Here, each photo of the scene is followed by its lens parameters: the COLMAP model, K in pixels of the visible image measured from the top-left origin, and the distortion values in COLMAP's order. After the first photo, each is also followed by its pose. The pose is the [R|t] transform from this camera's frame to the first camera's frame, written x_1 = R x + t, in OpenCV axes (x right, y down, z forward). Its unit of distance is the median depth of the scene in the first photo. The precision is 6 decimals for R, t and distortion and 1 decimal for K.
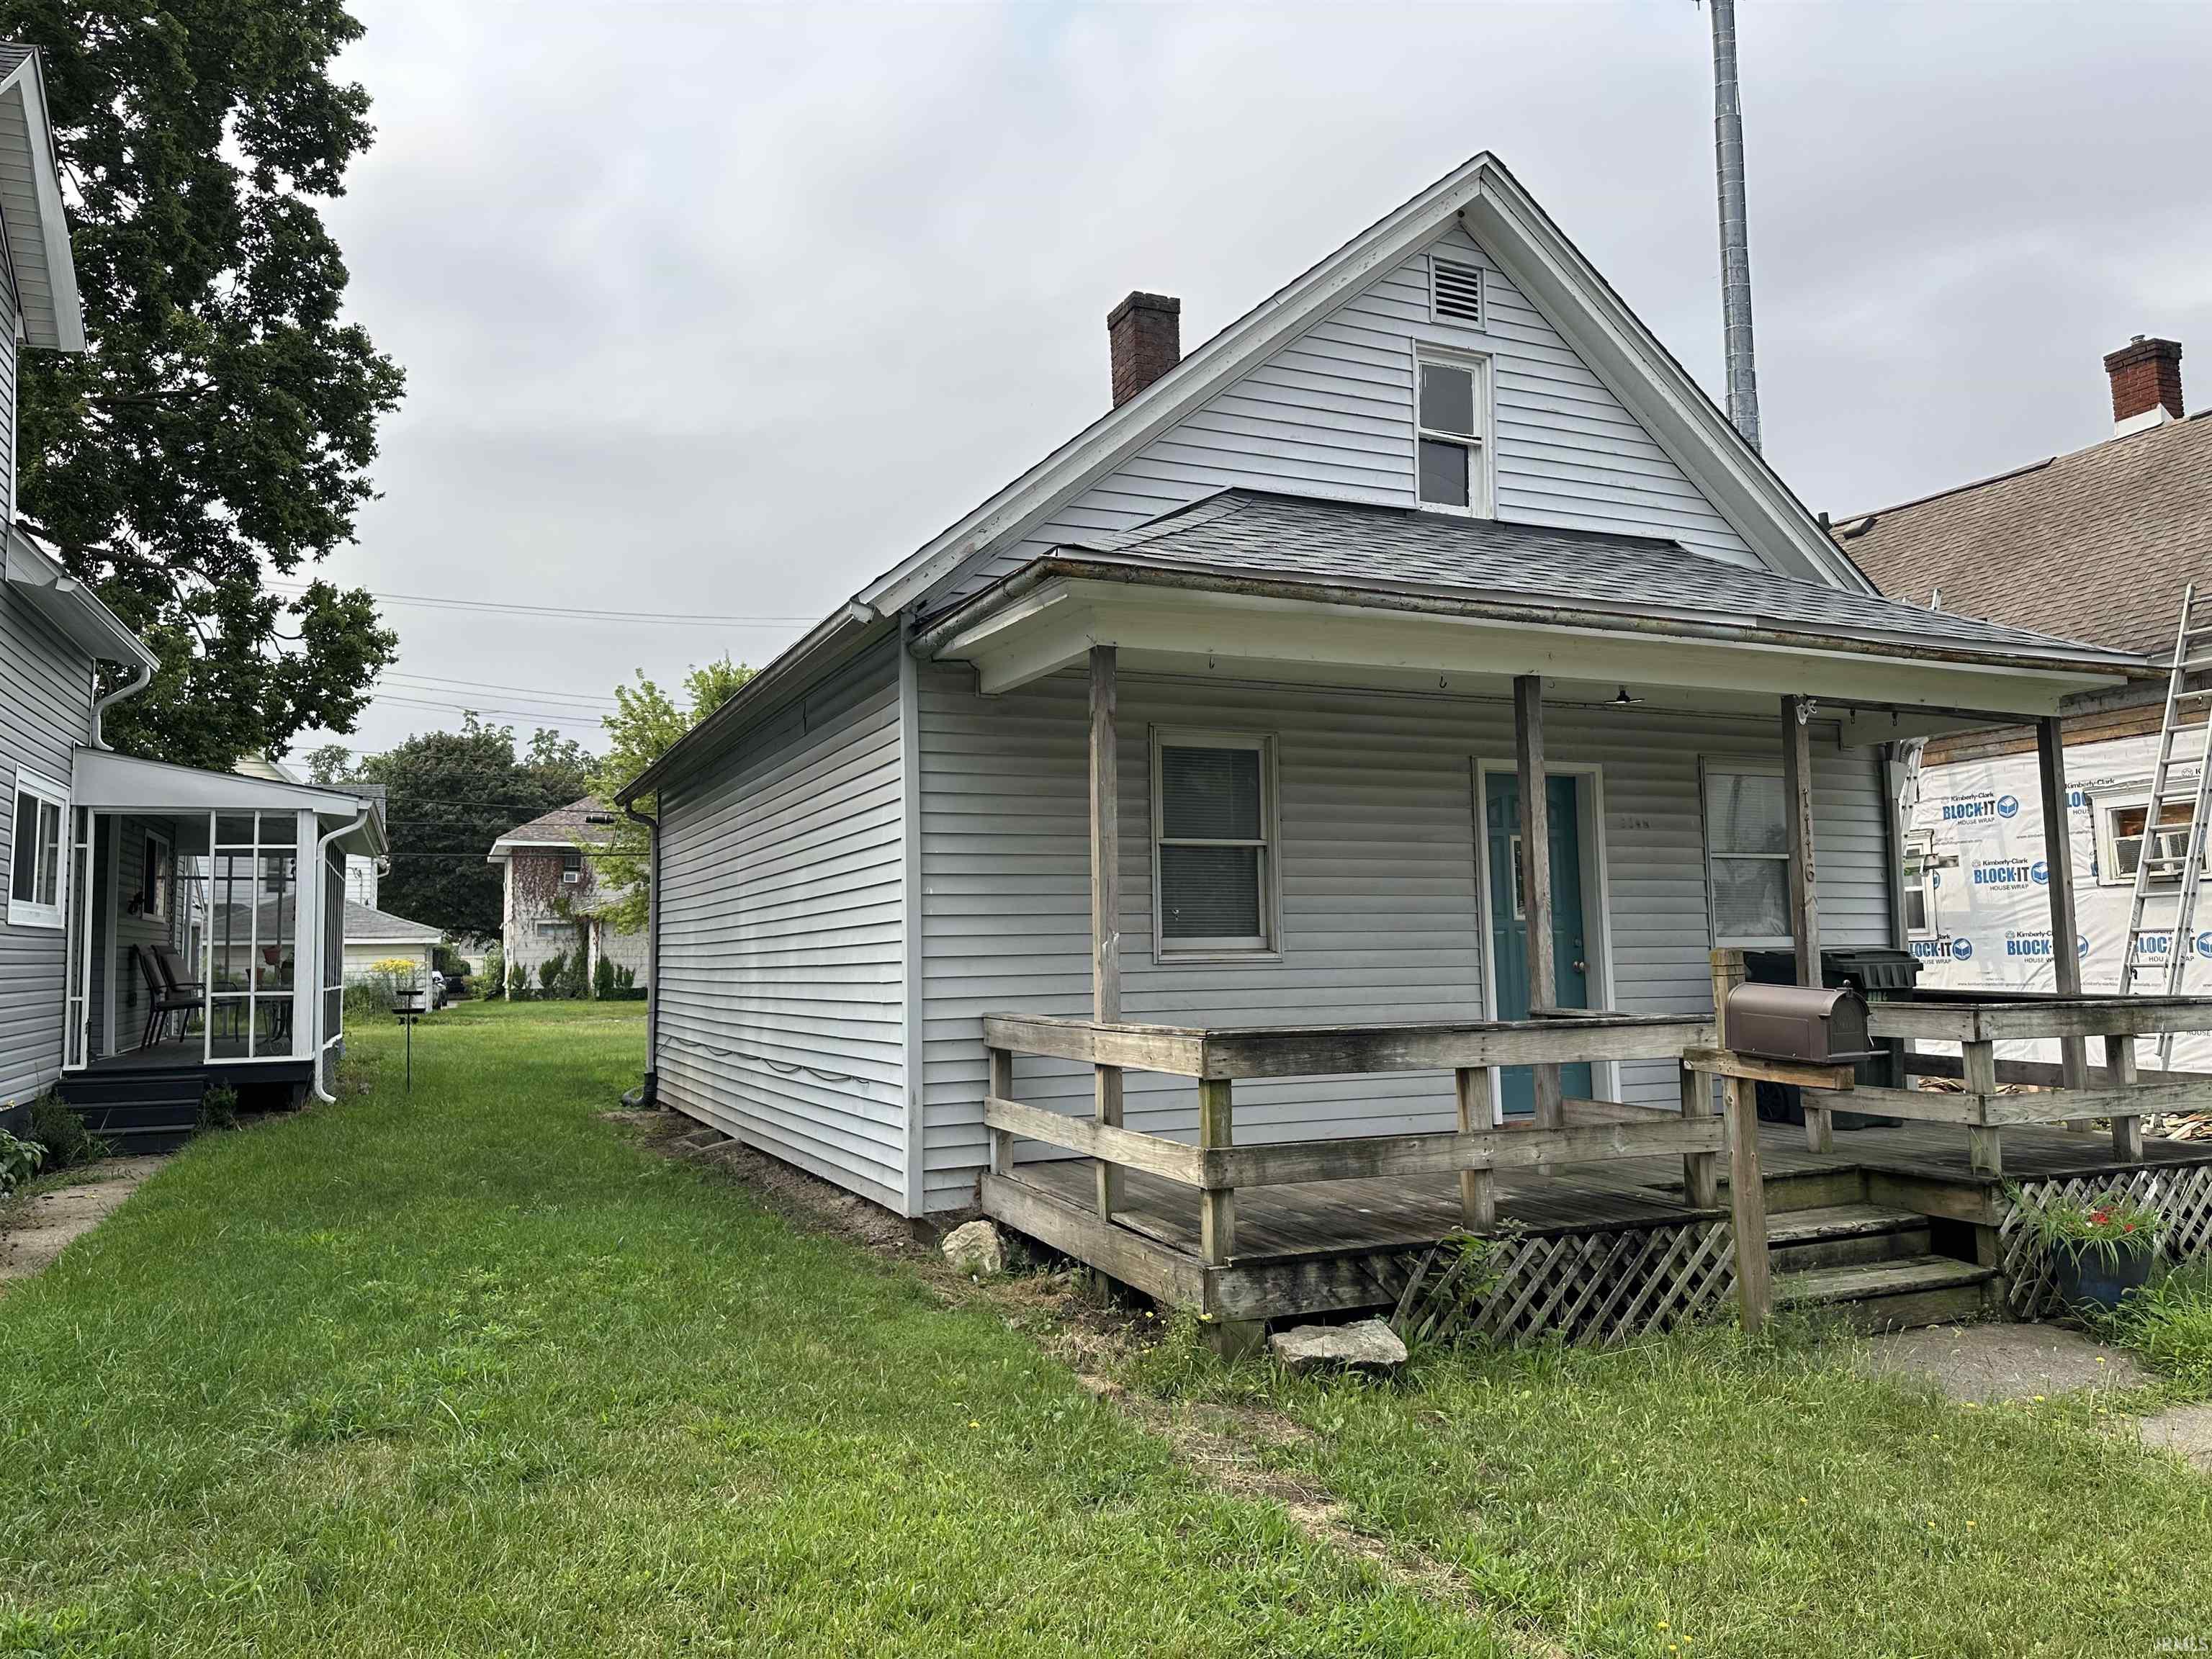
lens RADIAL K [[1529.3, 0, 1129.1], [0, 1529.3, 824.1], [0, 0, 1]] dist [0.052579, -0.056733]
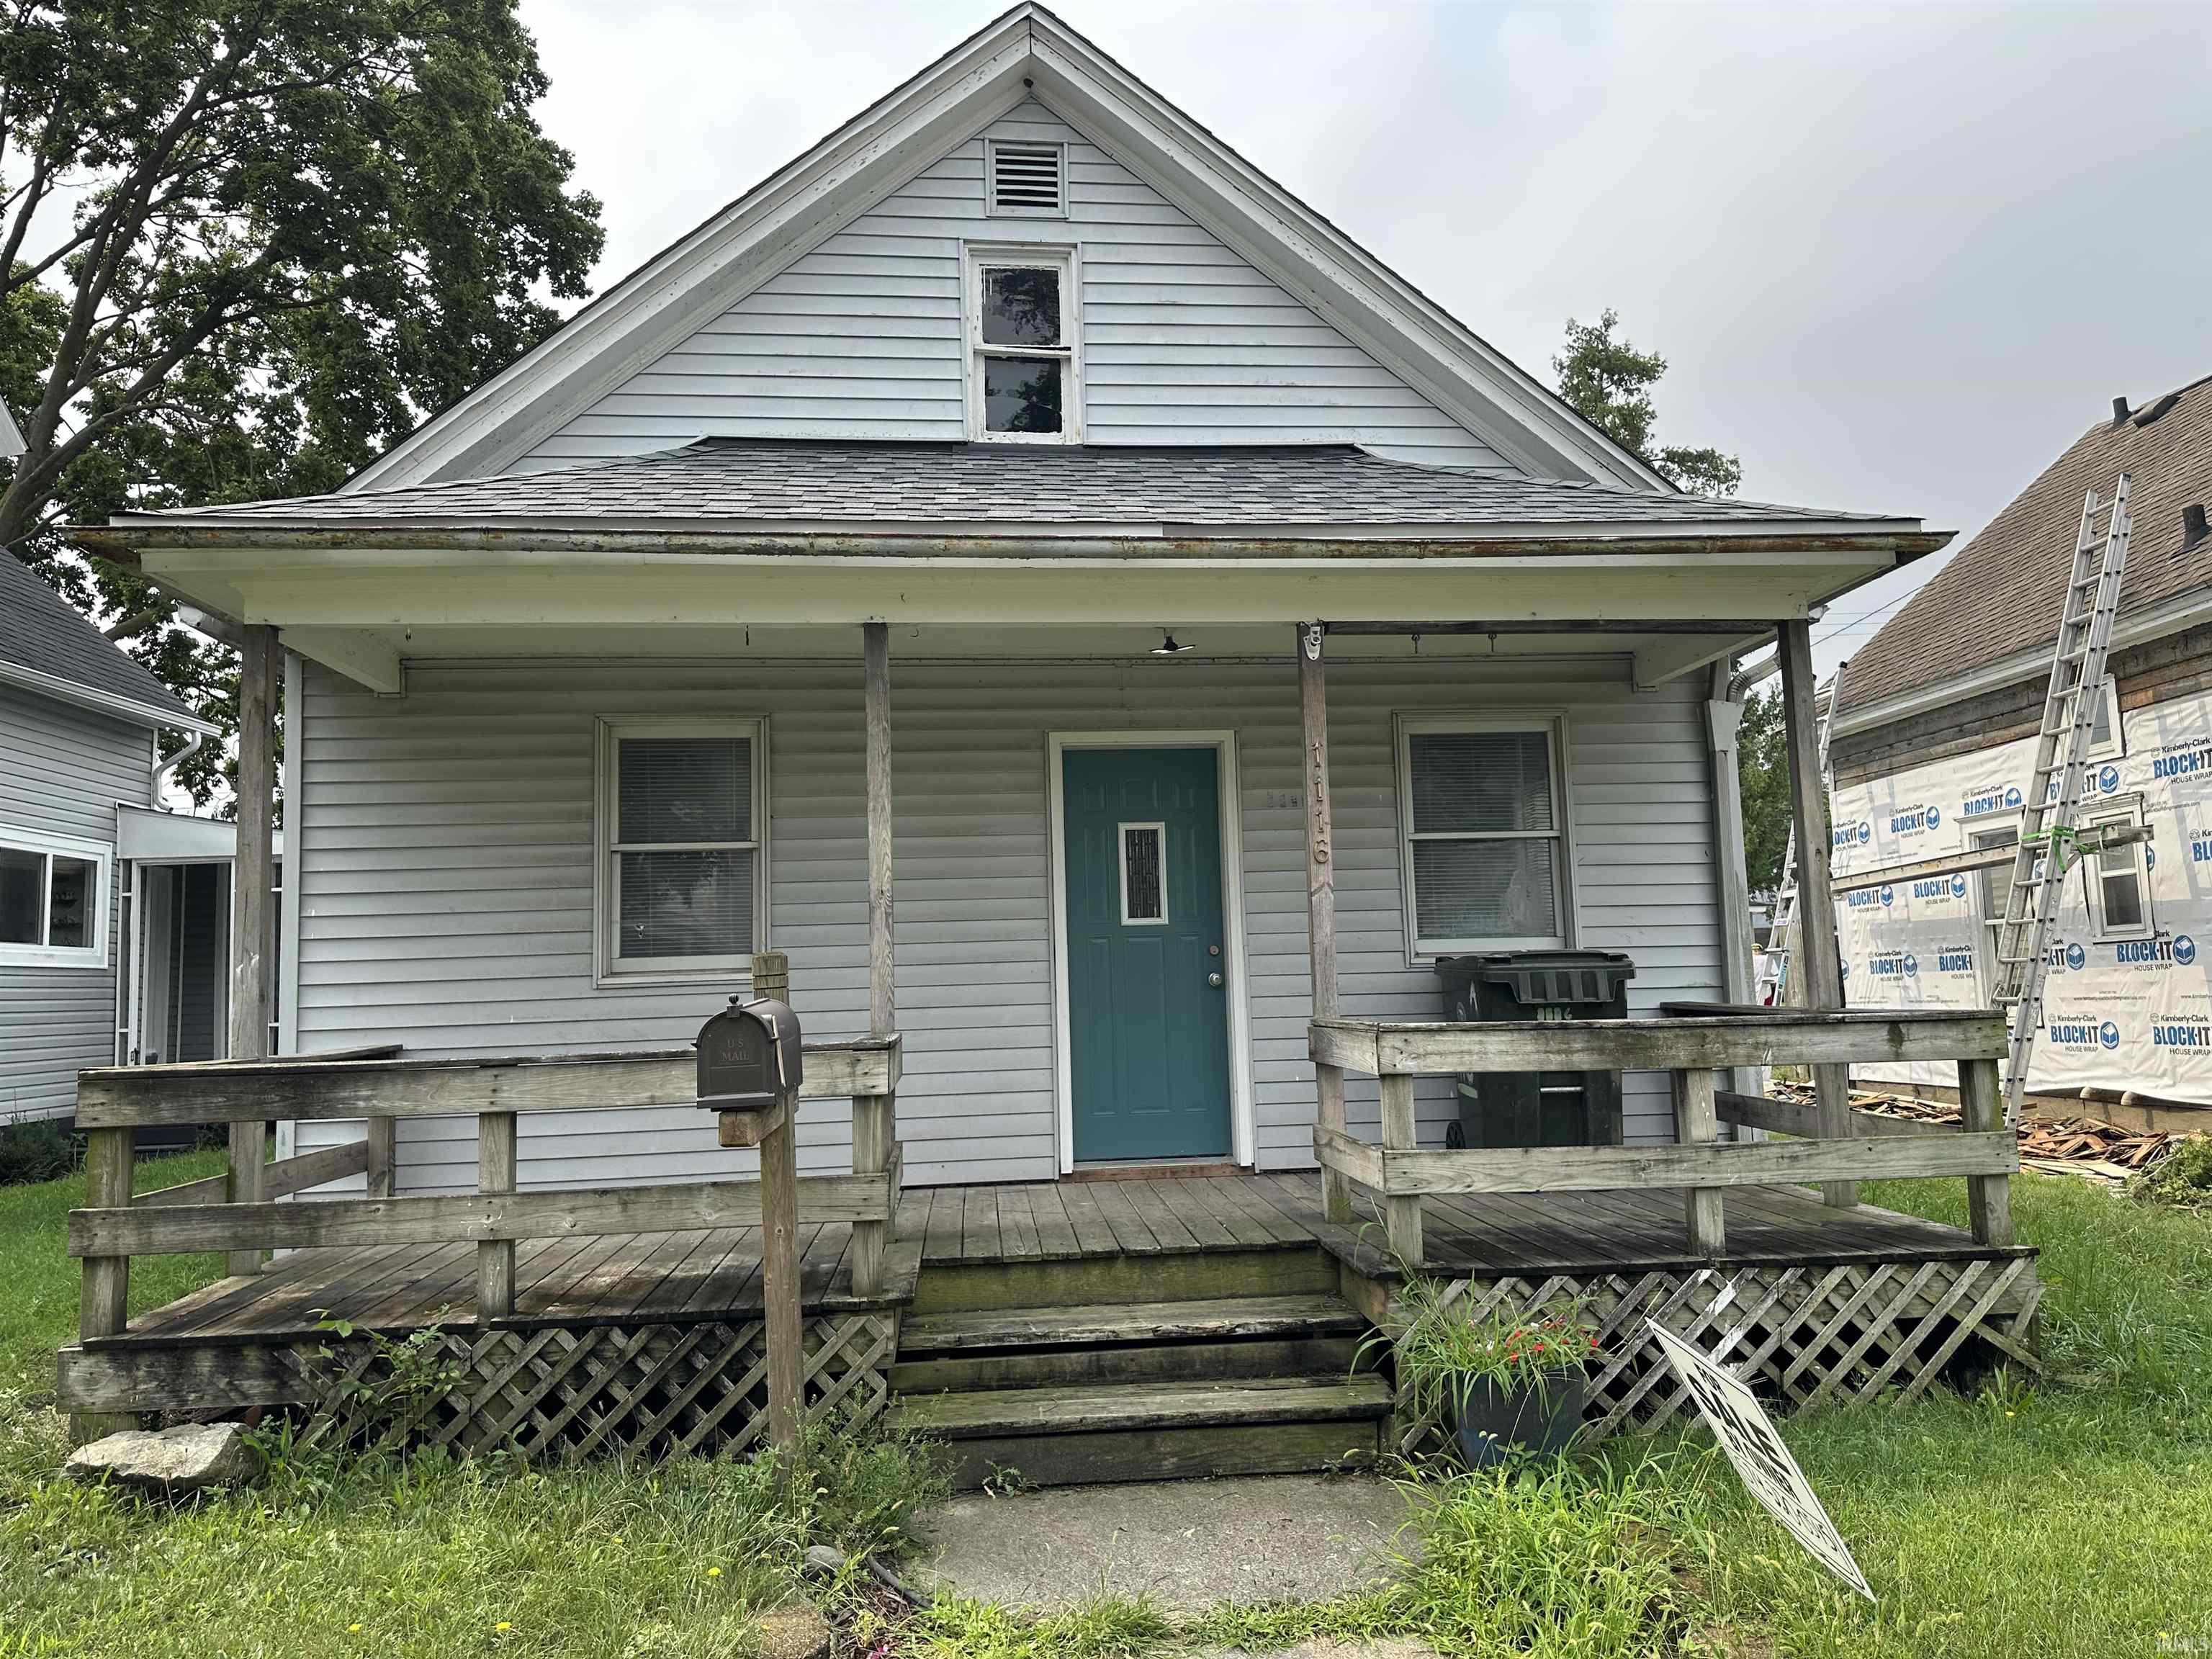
lens RADIAL K [[1529.3, 0, 1110.8], [0, 1529.3, 846.7], [0, 0, 1]] dist [0.052579, -0.056733]
pose [[0.947851, -0.042552, -0.315861, 0.551562], [0.042329, 0.999075, -0.007567, 0.028442], [0.315890, -0.006198, 0.948775, 0.239362]]
